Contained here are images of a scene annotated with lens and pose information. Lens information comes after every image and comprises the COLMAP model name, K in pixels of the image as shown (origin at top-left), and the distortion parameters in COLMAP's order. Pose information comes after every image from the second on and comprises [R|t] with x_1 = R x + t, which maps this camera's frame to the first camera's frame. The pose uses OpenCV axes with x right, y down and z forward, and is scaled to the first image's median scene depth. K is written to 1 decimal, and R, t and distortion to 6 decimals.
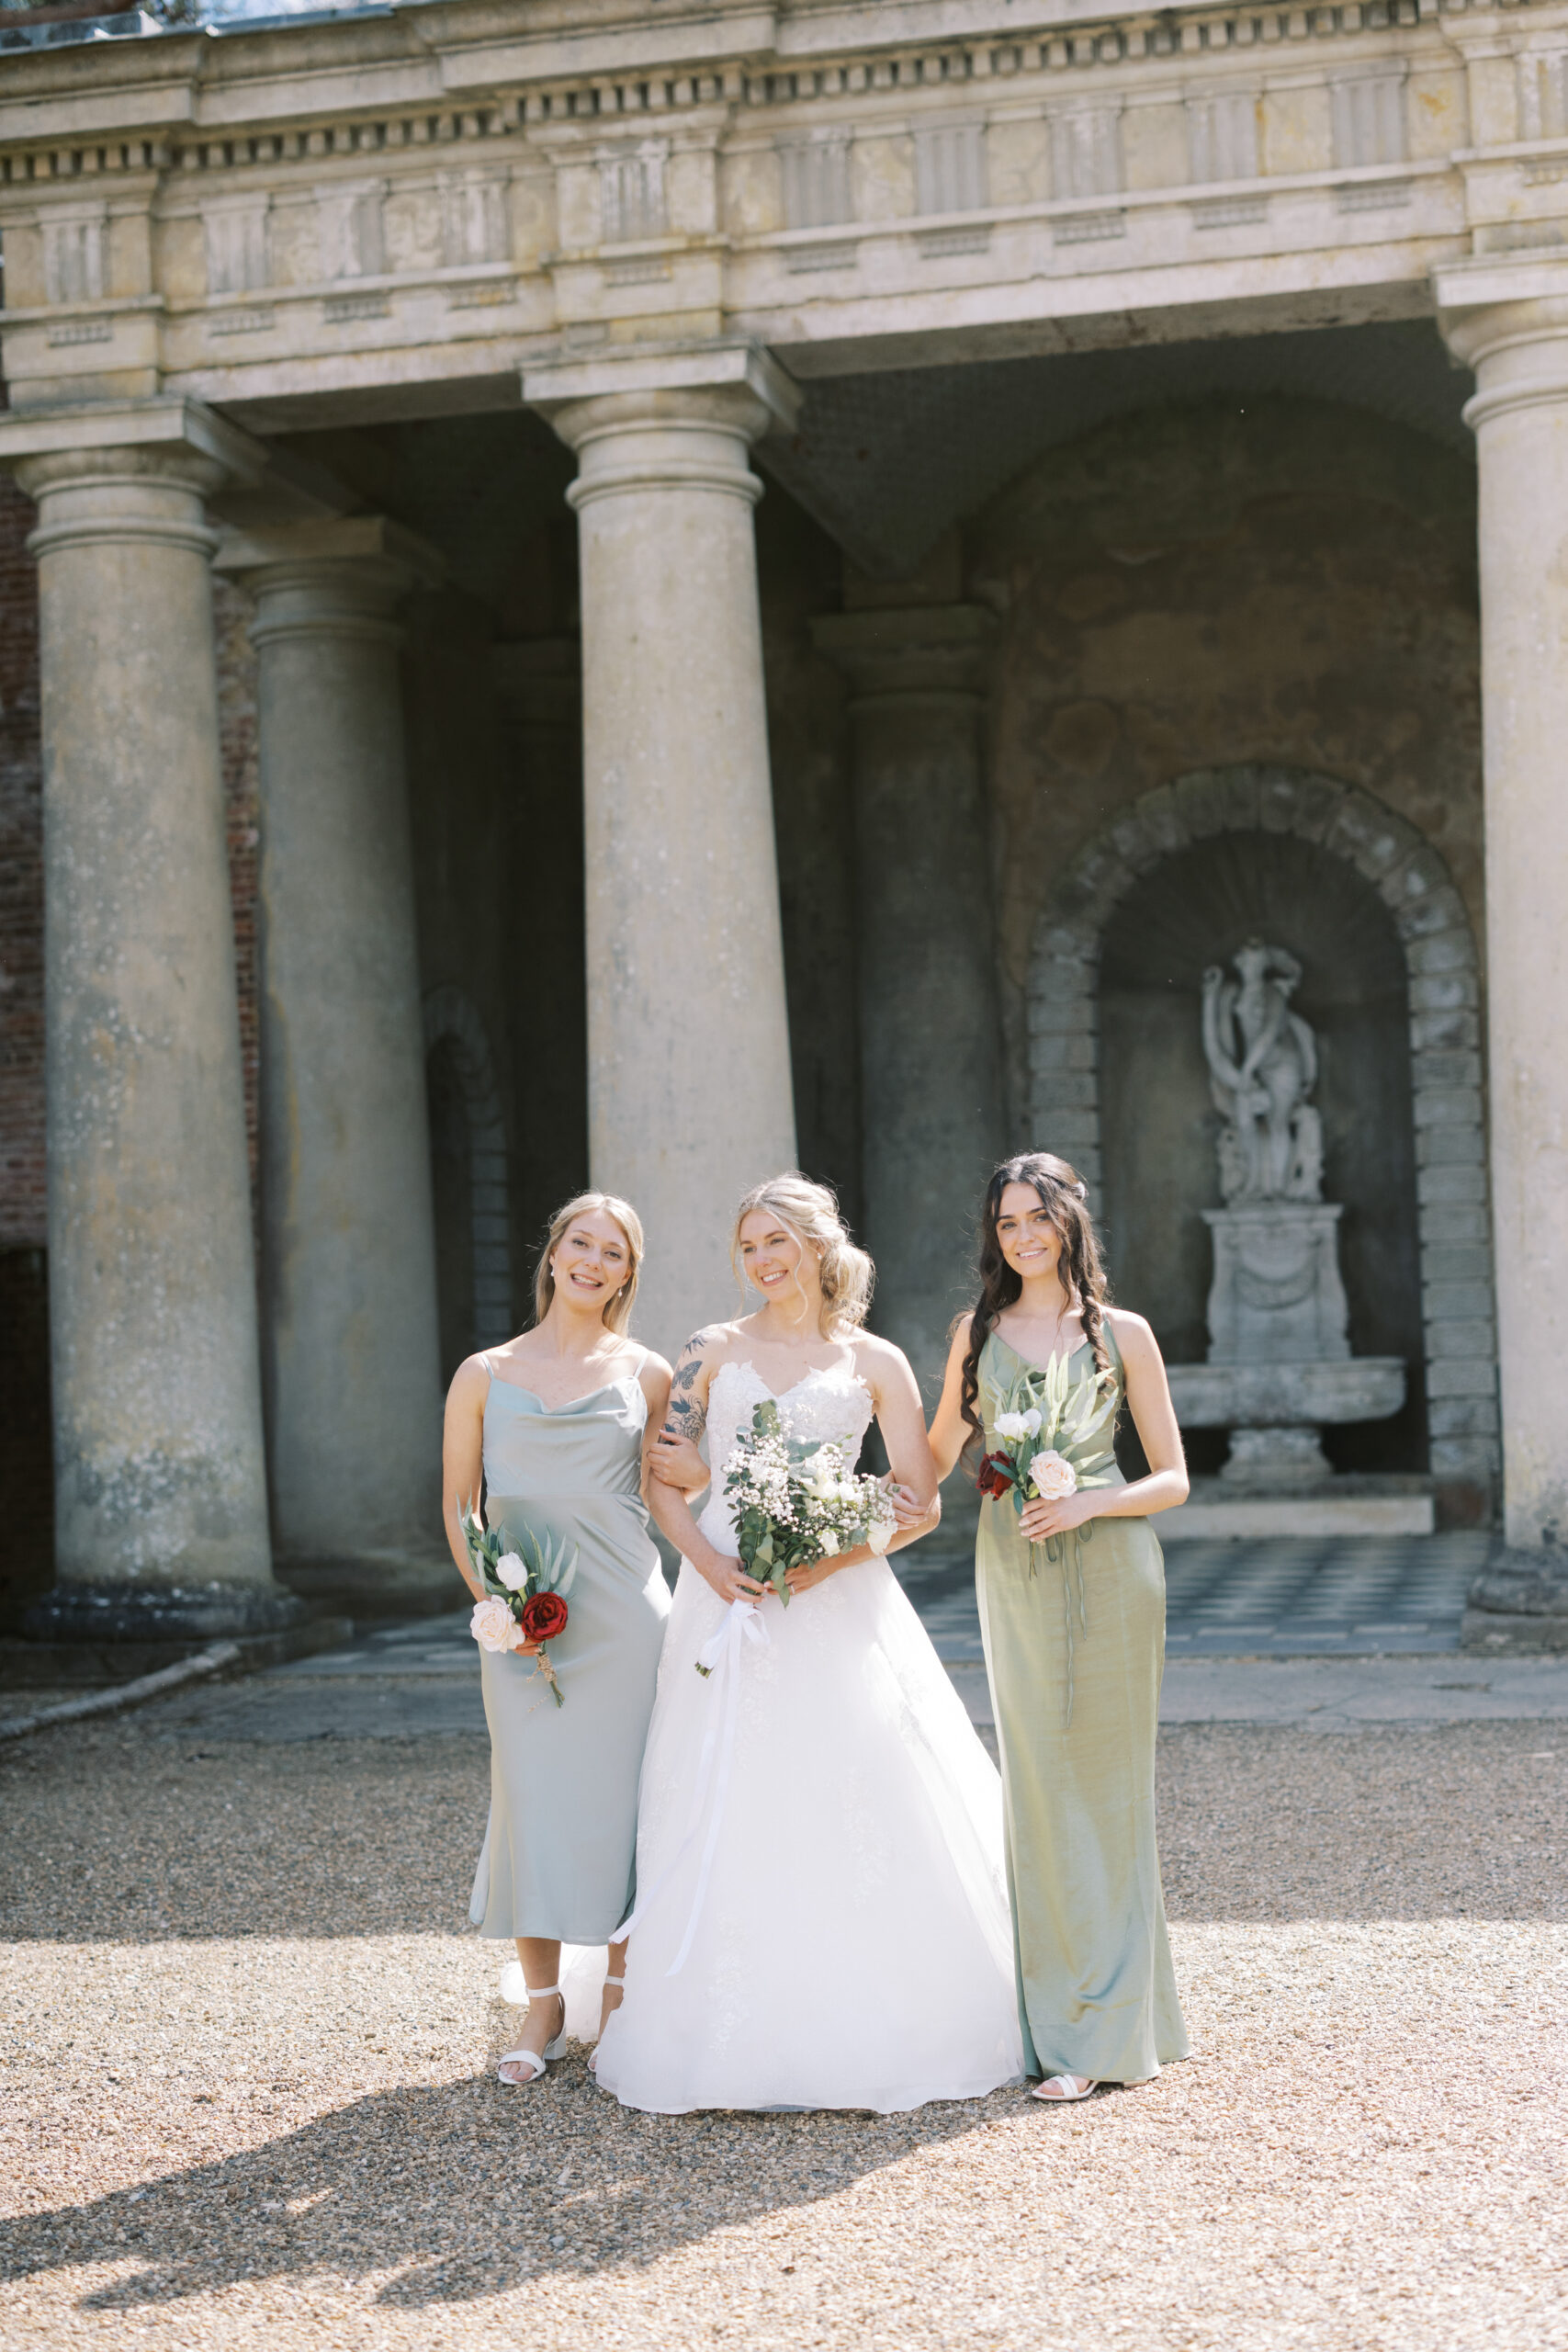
lens RADIAL K [[3509.6, 0, 821.9], [0, 3509.6, 1223.9], [0, 0, 1]] dist [0.024299, 0.000000]
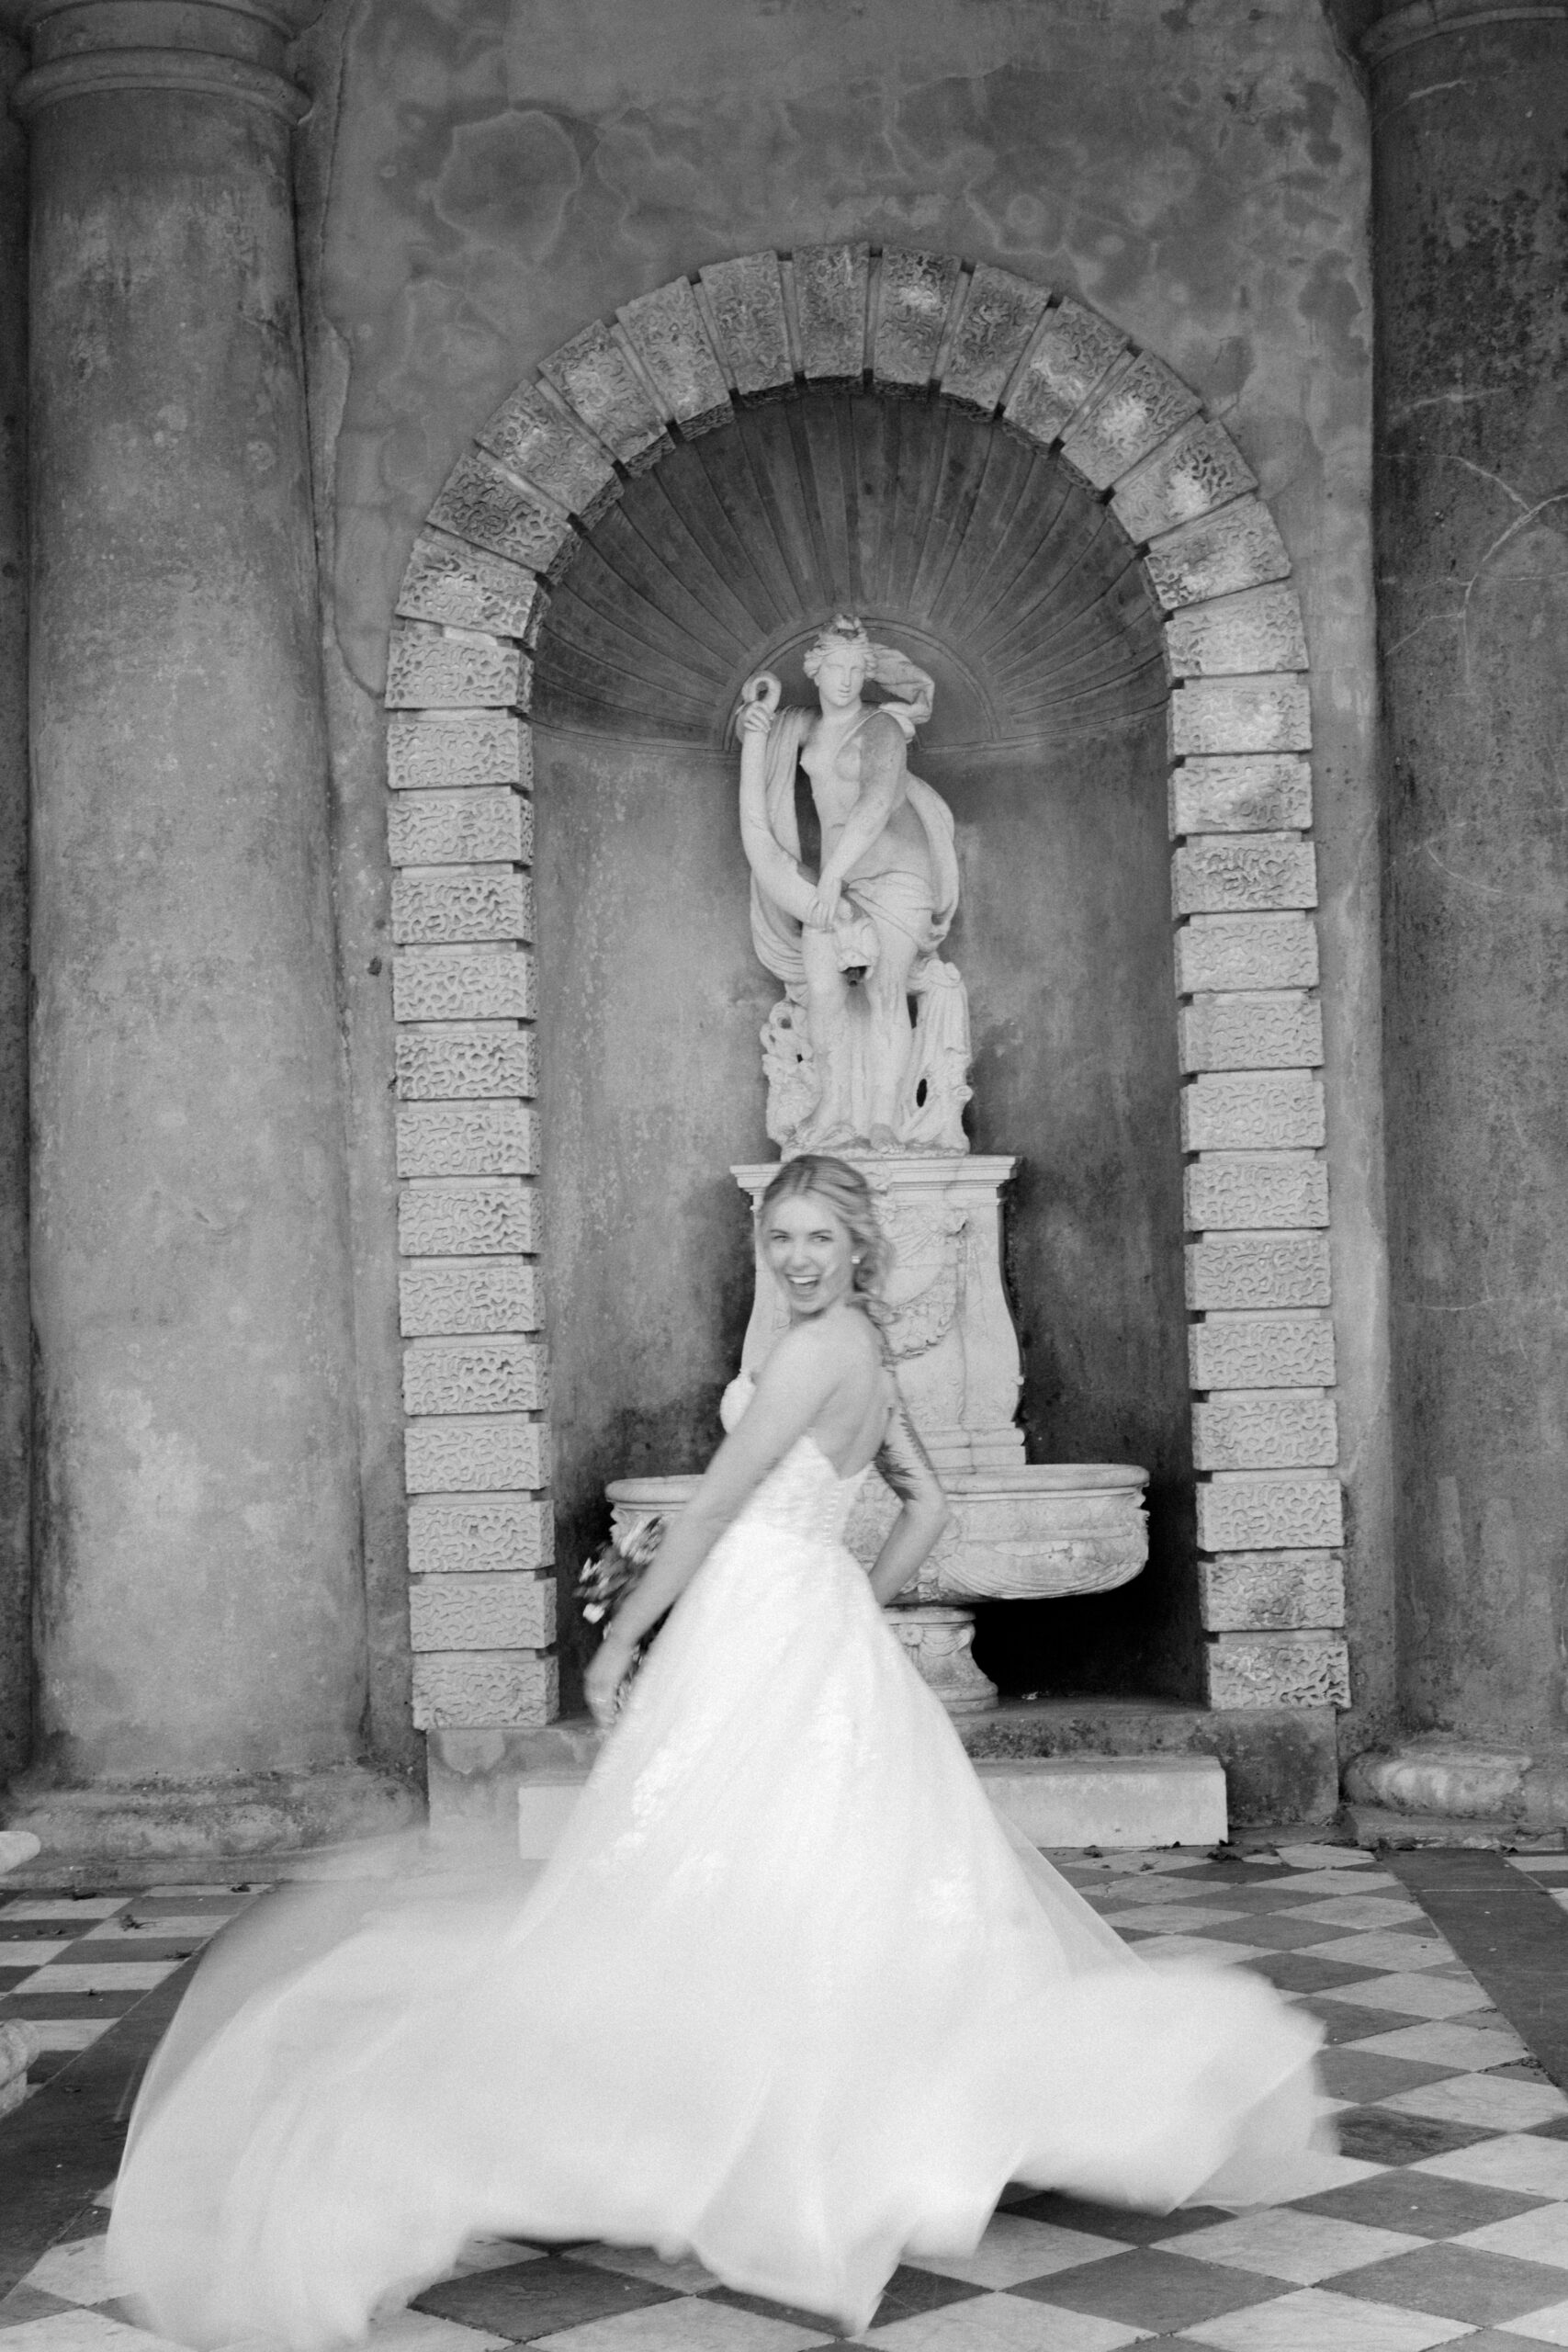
lens RADIAL K [[3509.6, 0, 767.9], [0, 3509.6, 1169.8], [0, 0, 1]] dist [0.024299, 0.000000]
pose [[0.986183, 0.018653, 0.164603, 0.032874], [-0.013736, 0.999426, -0.030958, 0.012791], [-0.165086, 0.028270, 0.985874, 0.530822]]
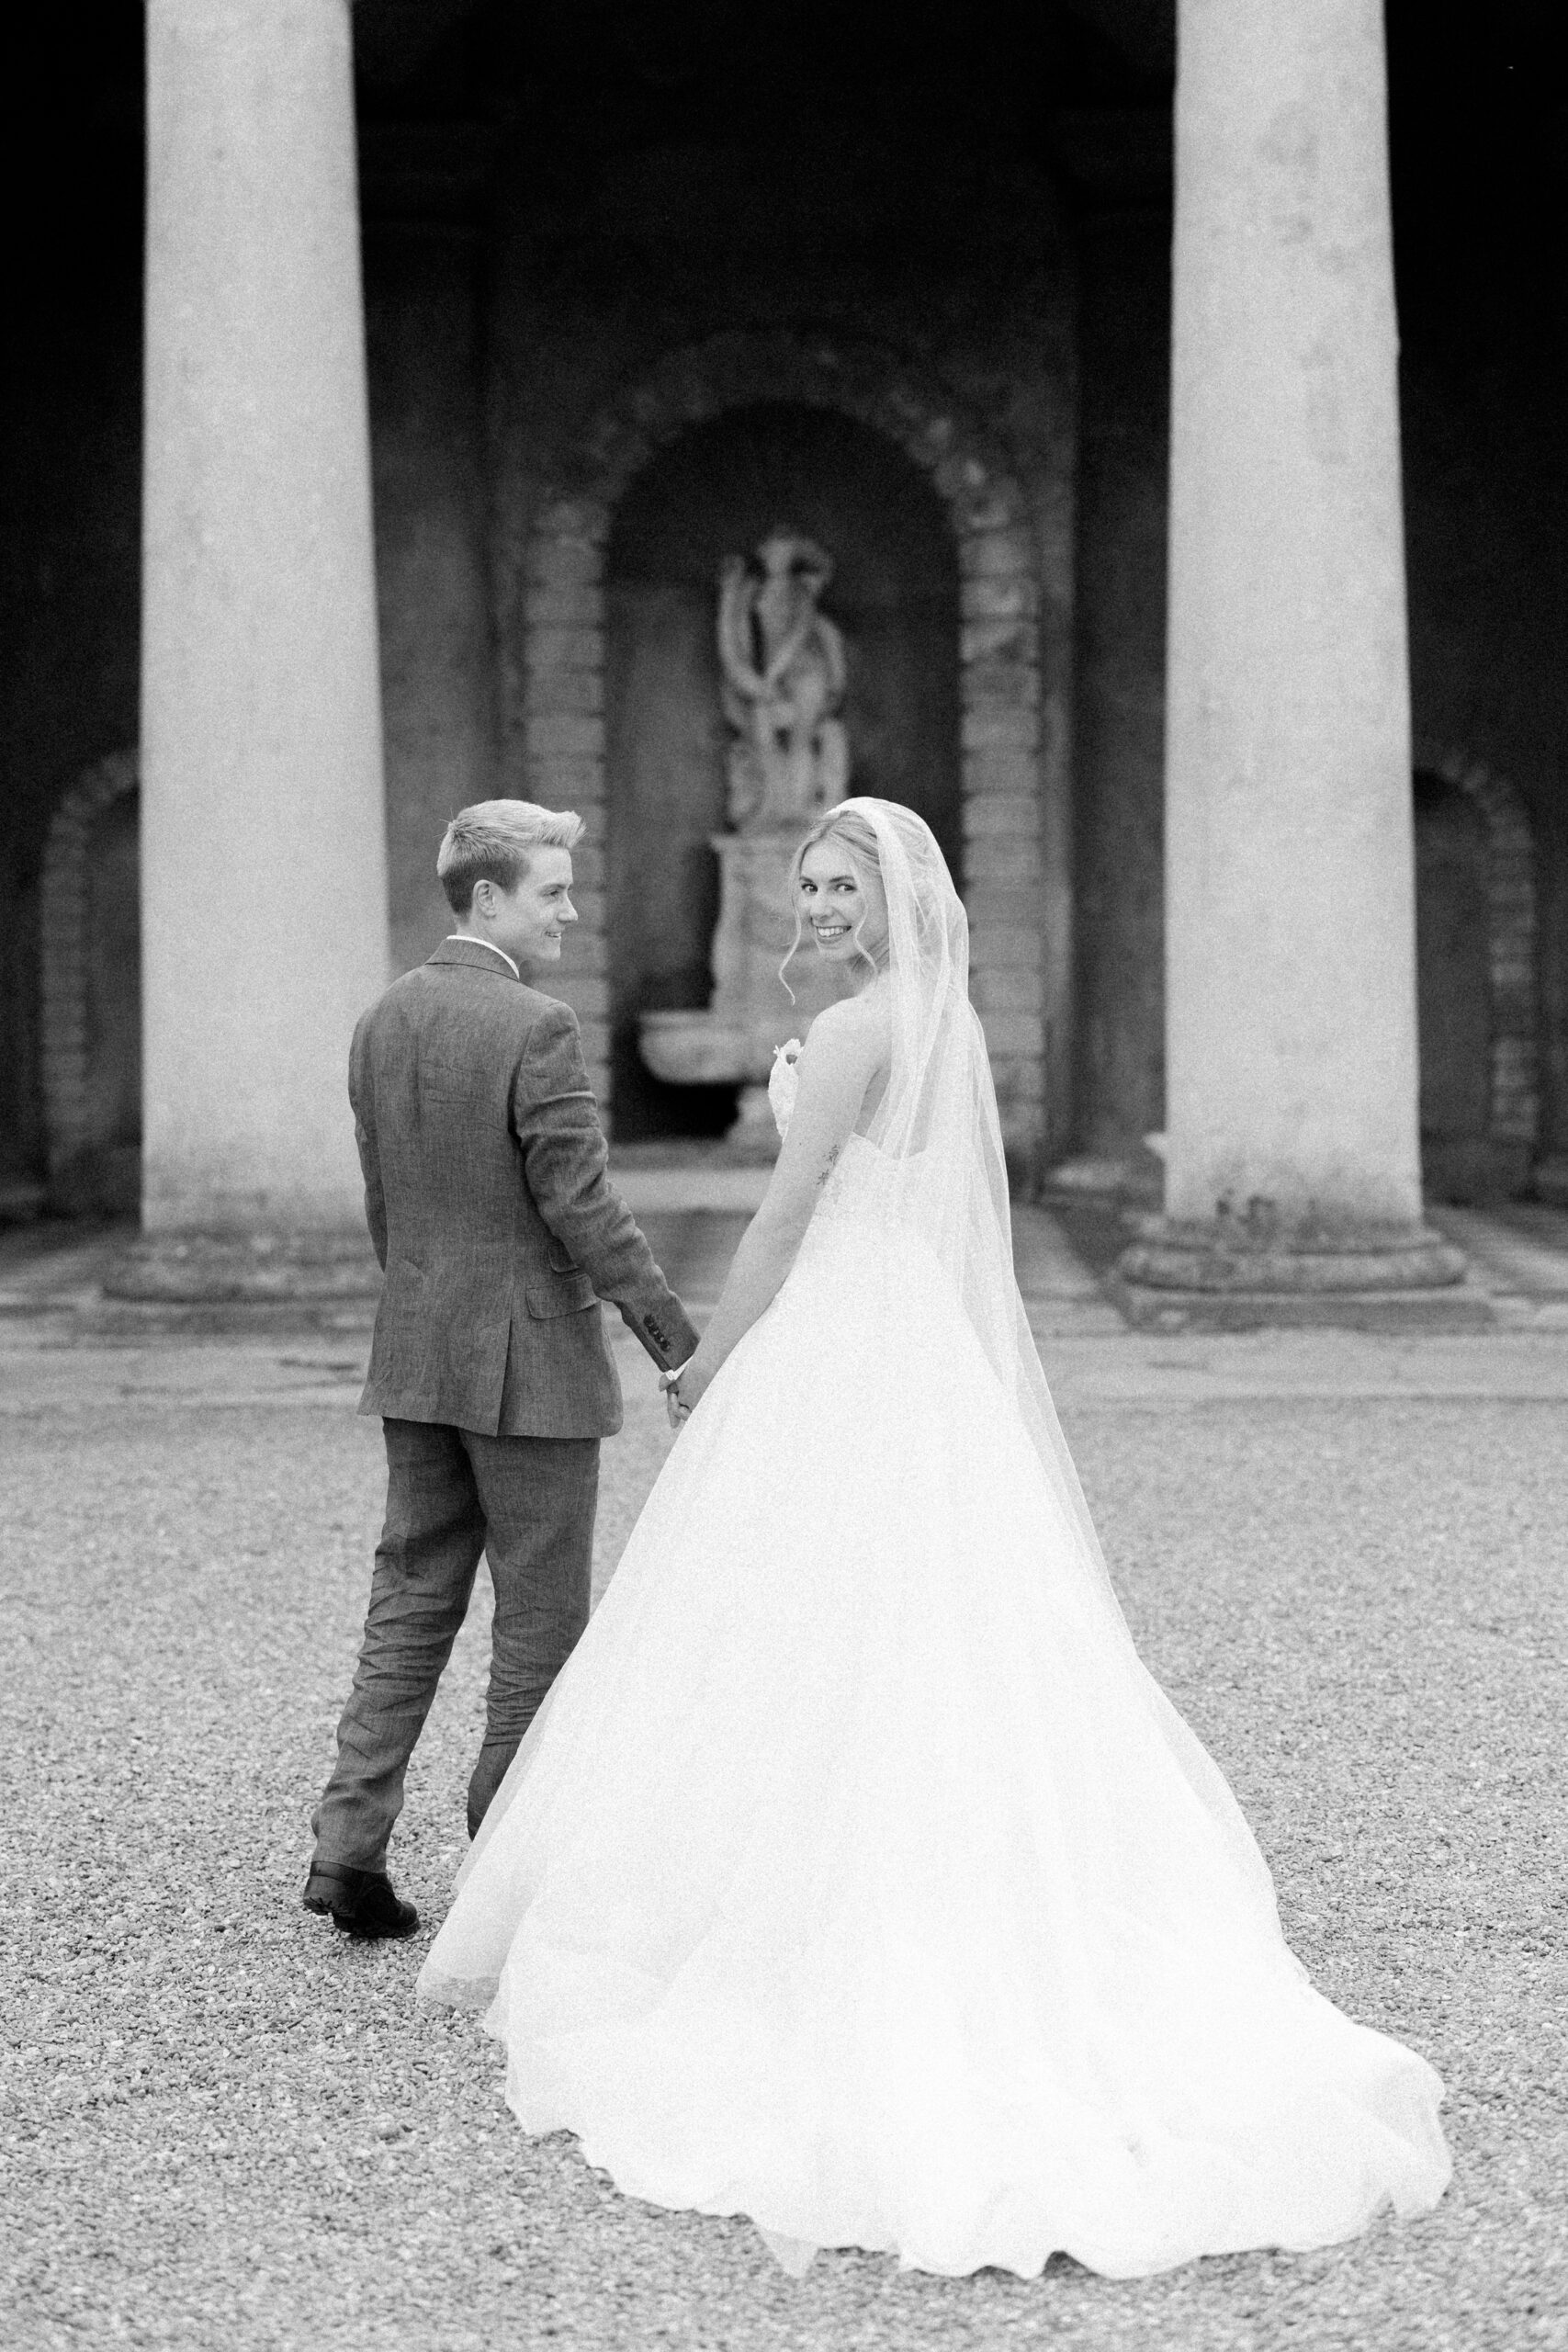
lens RADIAL K [[4259.0, 0, 704.1], [0, 4259.0, 1055.0], [0, 0, 1]] dist [0.001118, 0.000000]
pose [[0.982575, 0.023353, 0.184392, -0.091101], [-0.032454, 0.998391, 0.046493, 0.001409], [-0.183009, -0.051667, 0.981753, -0.044138]]
